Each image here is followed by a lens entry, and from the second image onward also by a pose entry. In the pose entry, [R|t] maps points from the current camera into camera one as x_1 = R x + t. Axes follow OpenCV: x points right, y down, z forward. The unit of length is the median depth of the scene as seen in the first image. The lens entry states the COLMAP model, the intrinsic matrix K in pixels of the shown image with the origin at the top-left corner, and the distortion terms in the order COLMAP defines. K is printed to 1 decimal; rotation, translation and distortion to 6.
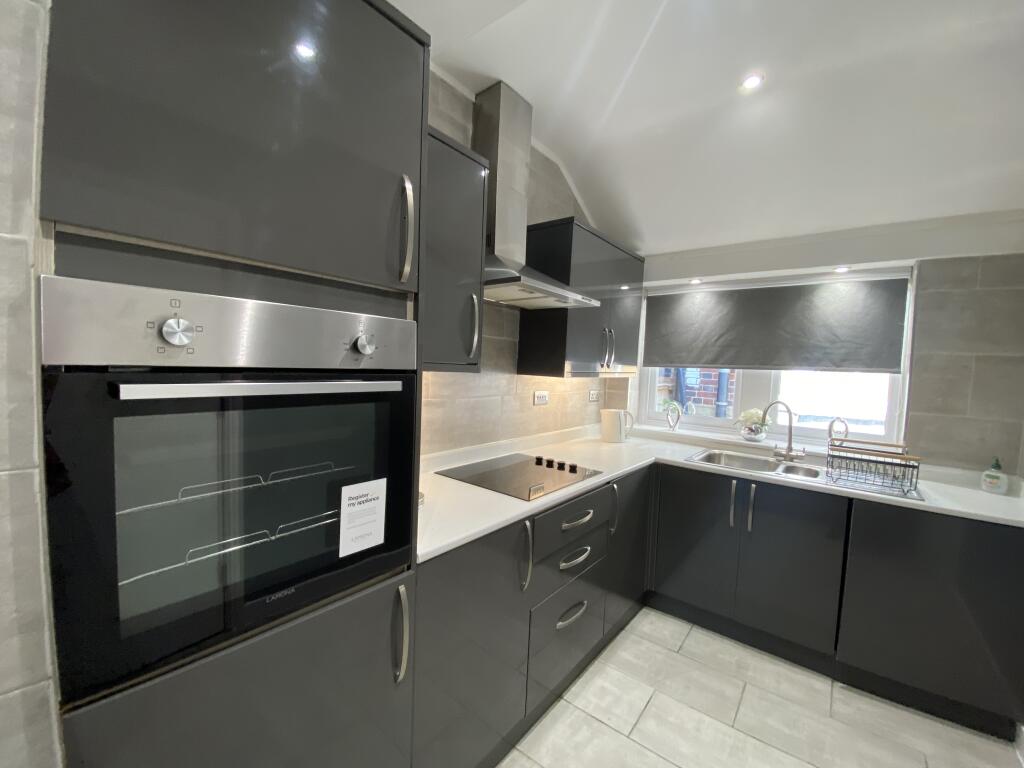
lens RADIAL K [[415.8, 0, 516.1], [0, 415.8, 390.9], [0, 0, 1]] dist [0.018764, -0.023044]
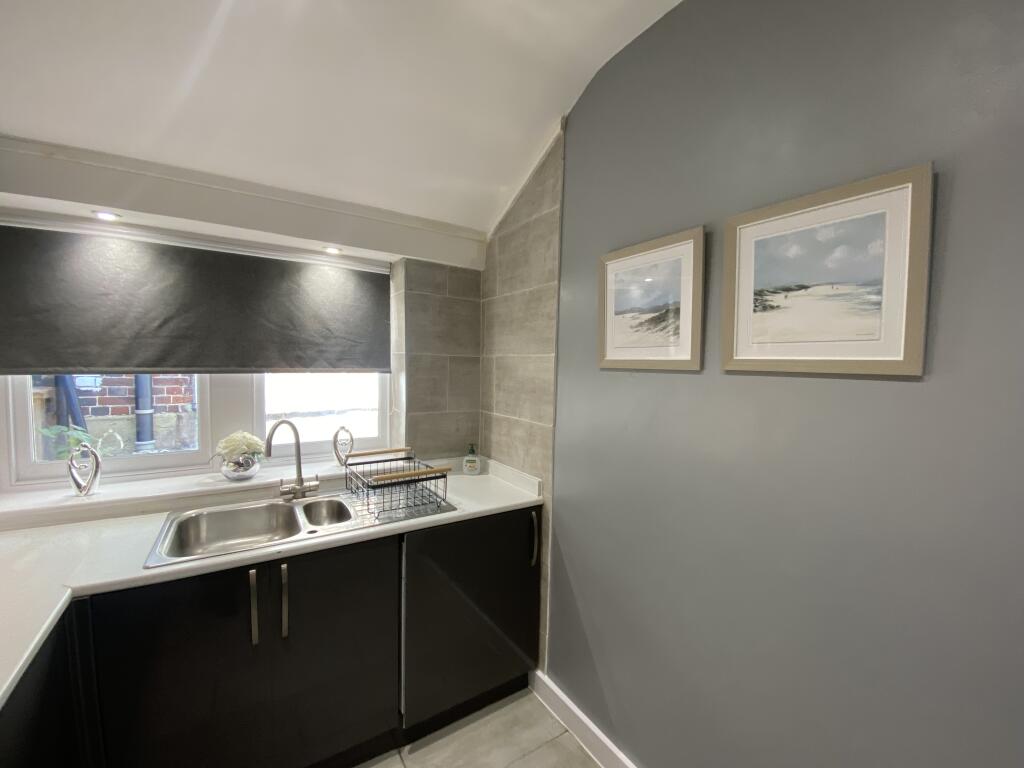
lens RADIAL K [[415.8, 0, 516.1], [0, 415.8, 390.9], [0, 0, 1]] dist [0.018764, -0.023044]
pose [[0.329137, -0.093342, 0.939657, 0.090478], [0.051713, 0.995391, 0.080765, -0.057820], [-0.942865, 0.022010, 0.332447, 0.361538]]
